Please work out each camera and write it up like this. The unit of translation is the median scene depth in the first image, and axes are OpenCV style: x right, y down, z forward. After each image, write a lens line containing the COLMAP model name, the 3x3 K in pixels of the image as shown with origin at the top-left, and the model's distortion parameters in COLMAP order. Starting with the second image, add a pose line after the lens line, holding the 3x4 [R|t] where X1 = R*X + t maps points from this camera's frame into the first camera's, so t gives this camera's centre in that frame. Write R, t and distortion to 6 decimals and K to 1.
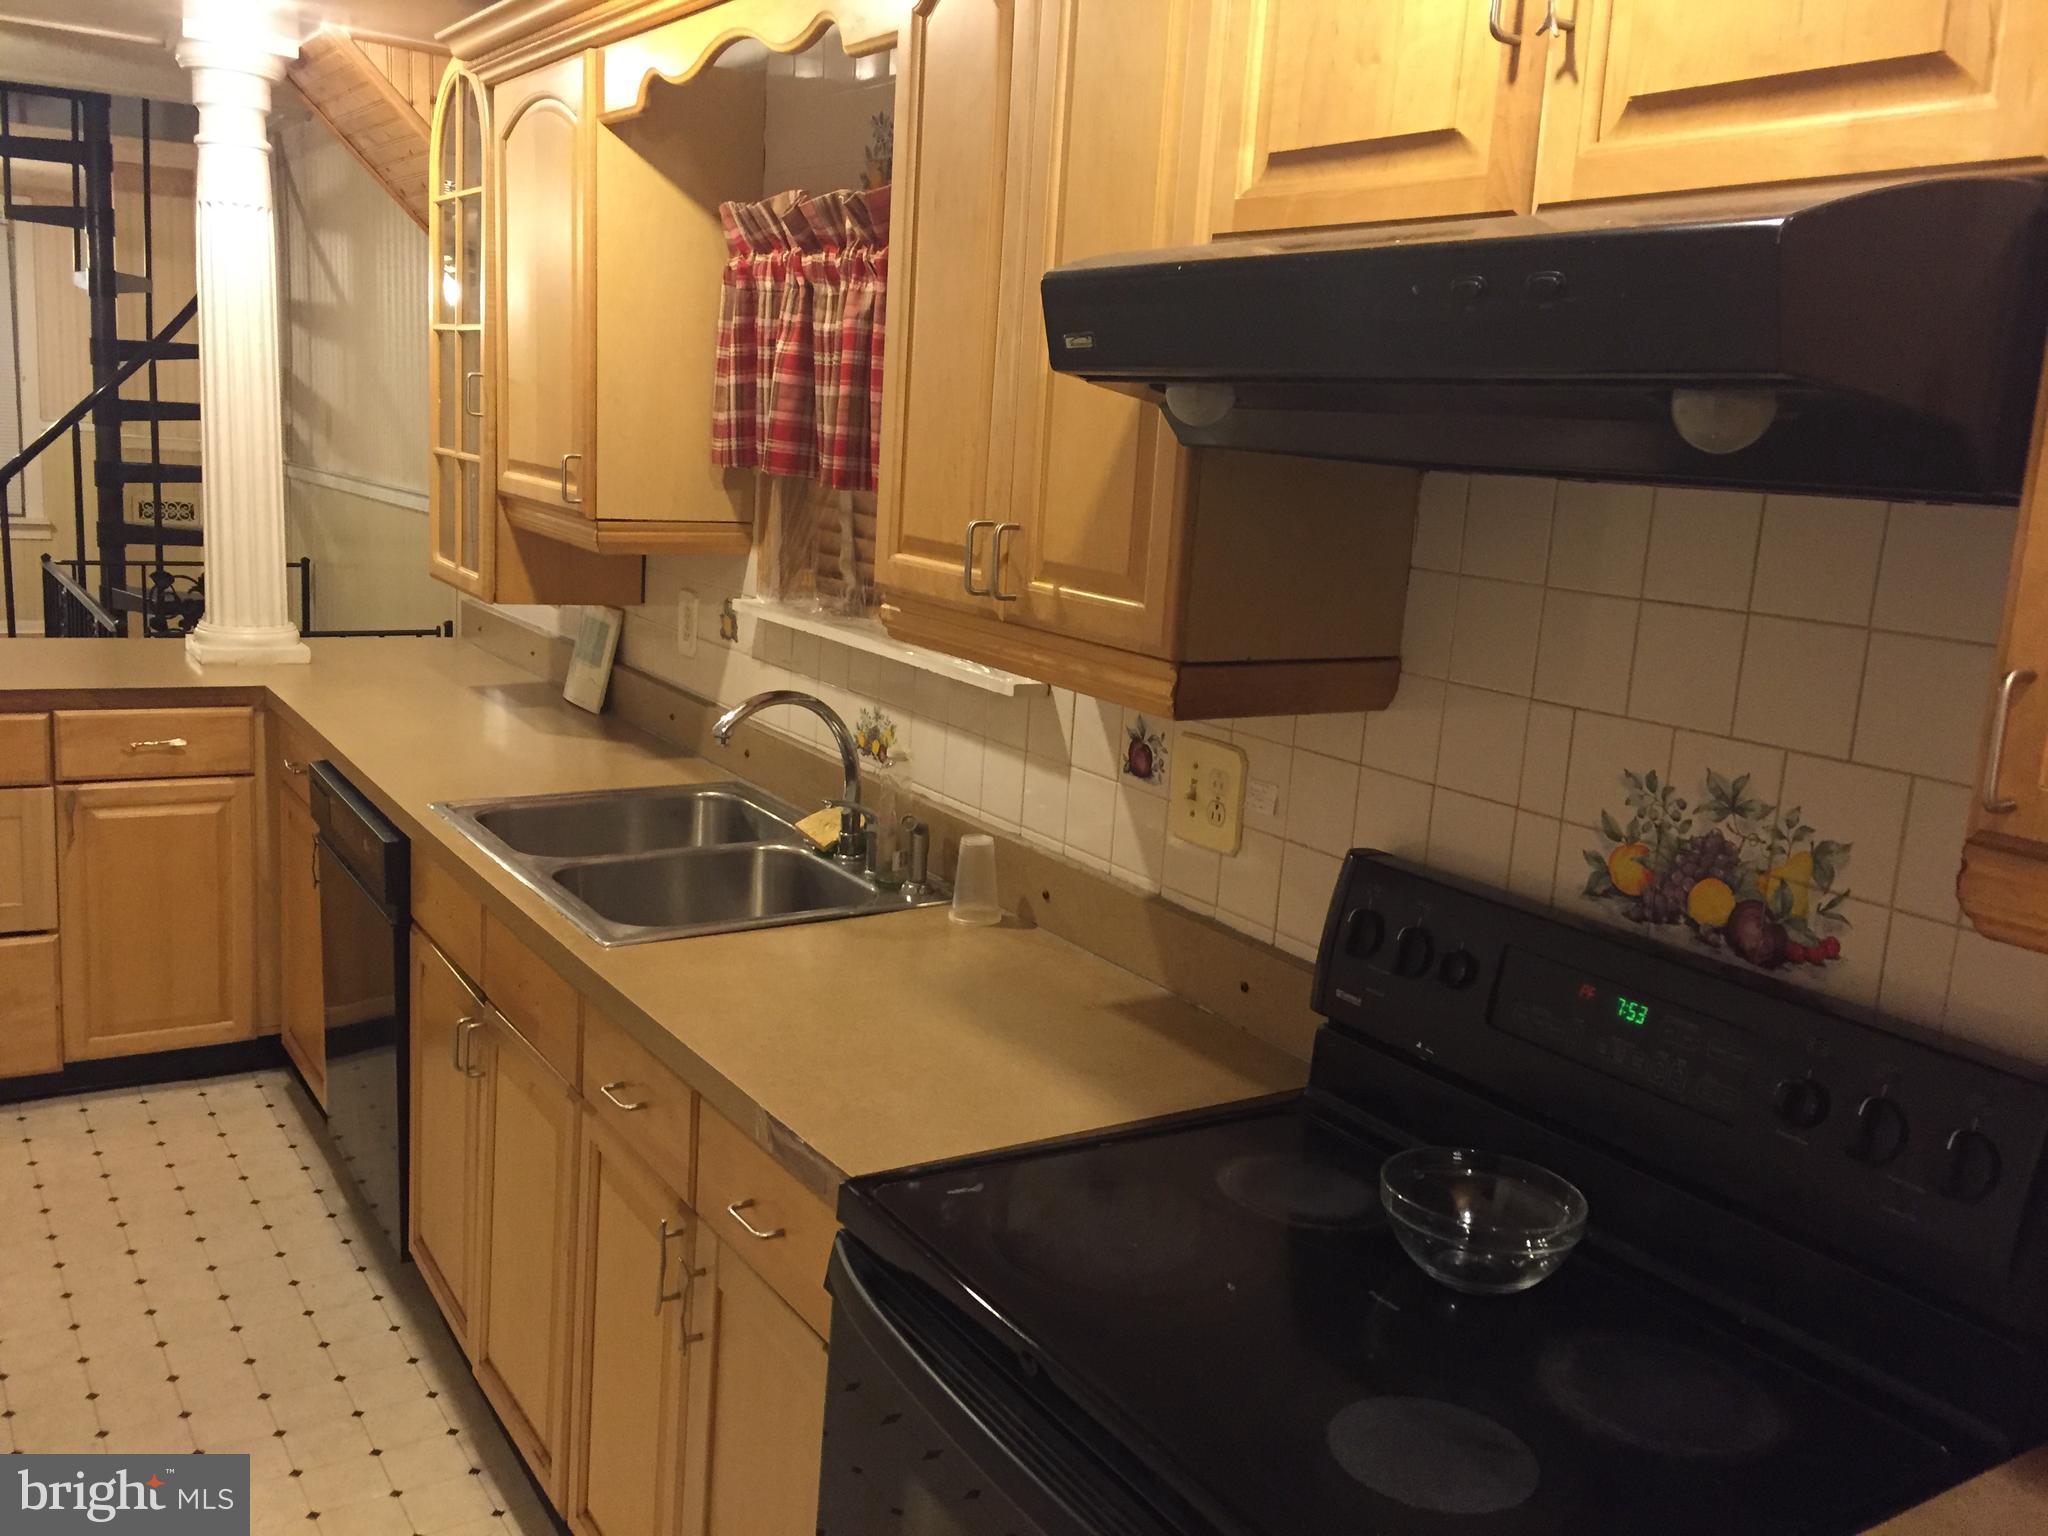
lens RADIAL K [[1765.2, 0, 1027.3], [0, 1765.2, 767.6], [0, 0, 1]] dist [0.072267, -0.064944]
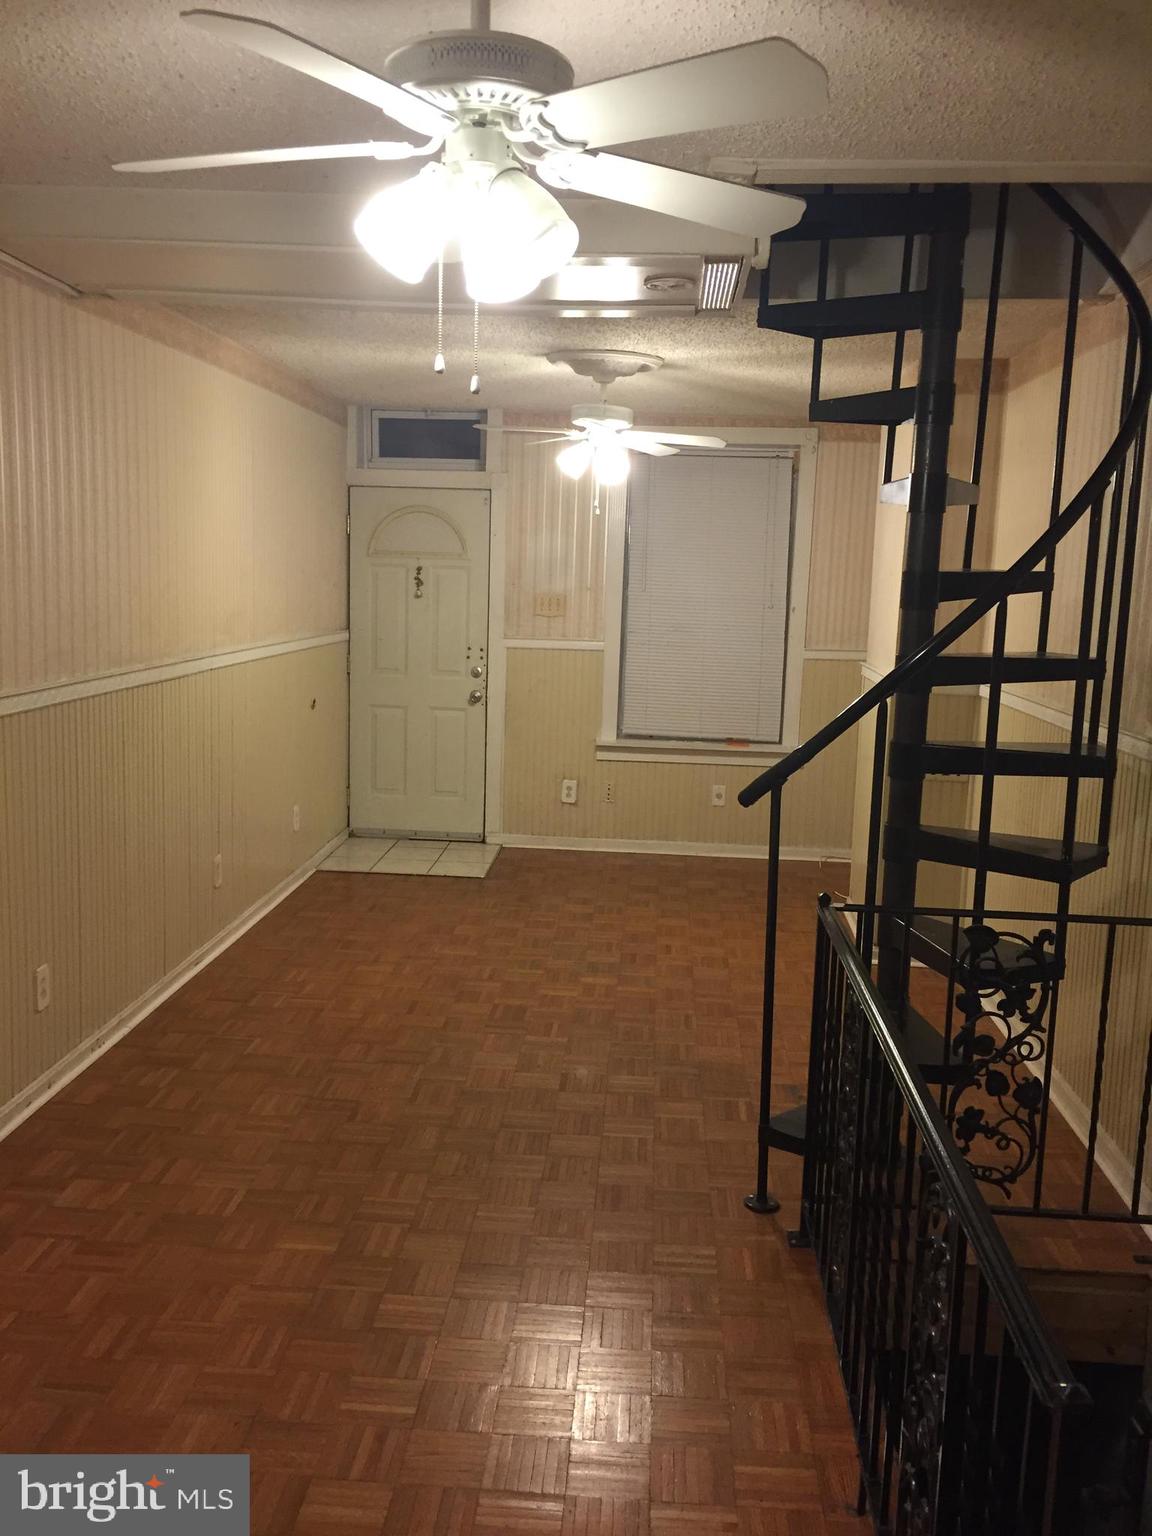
lens RADIAL K [[1323.9, 0, 572.8], [0, 1323.9, 775.2], [0, 0, 1]] dist [0.072267, -0.064944]
pose [[0.796679, 0.049490, -0.602373, -0.307451], [-0.089262, 0.995347, -0.036279, -0.129731], [0.597775, 0.082672, 0.797390, 0.513598]]
